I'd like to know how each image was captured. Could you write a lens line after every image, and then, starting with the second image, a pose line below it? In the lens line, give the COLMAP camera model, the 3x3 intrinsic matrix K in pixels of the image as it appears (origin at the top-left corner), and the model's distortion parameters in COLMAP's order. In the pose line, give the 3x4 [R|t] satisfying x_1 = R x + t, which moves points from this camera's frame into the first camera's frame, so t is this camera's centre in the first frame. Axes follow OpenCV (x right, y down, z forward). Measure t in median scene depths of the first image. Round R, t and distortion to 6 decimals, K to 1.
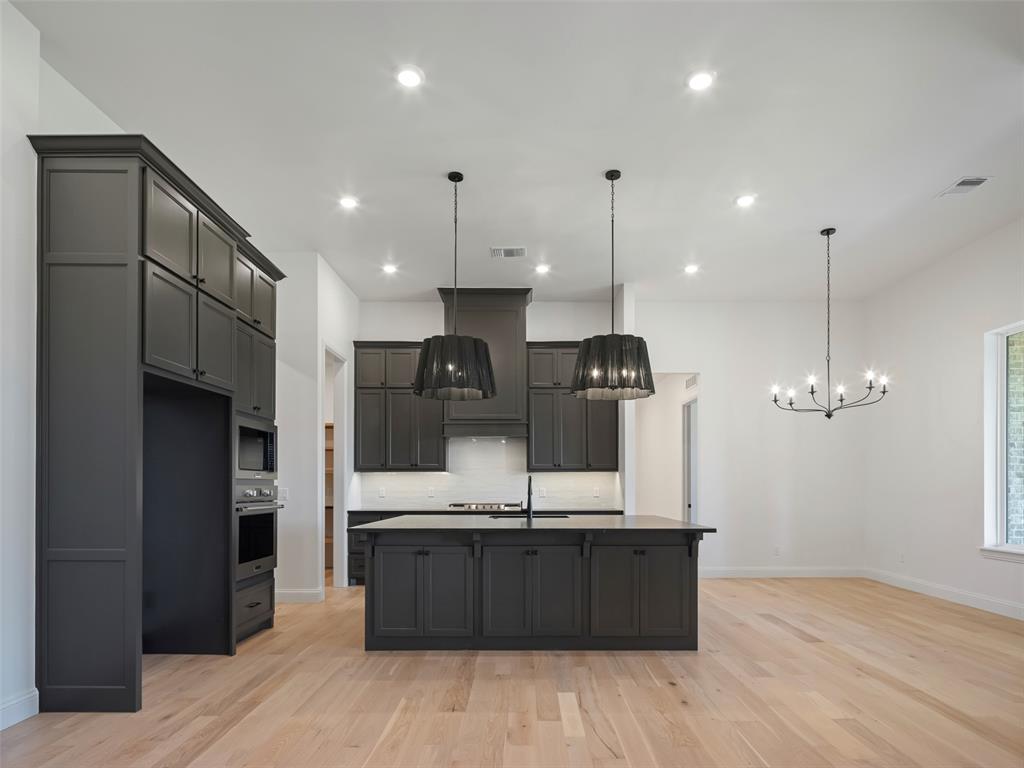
lens RADIAL K [[583.6, 0, 514.0], [0, 583.6, 481.9], [0, 0, 1]] dist [0.000295, -0.002330]
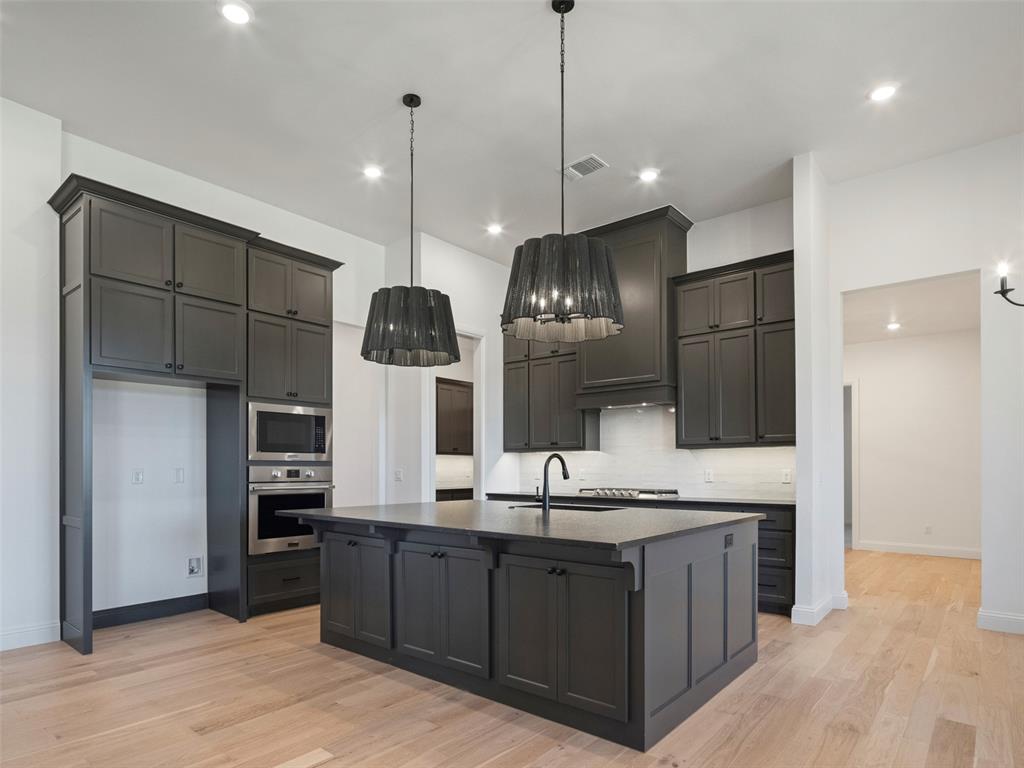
lens RADIAL K [[581.2, 0, 509.3], [0, 581.2, 464.8], [0, 0, 1]] dist [-0.008688, -0.000487]
pose [[0.766738, -0.004317, -0.641946, 0.510433], [0.004691, 0.999988, -0.001122, 0.005549], [0.641943, -0.002151, 0.766749, 0.420642]]
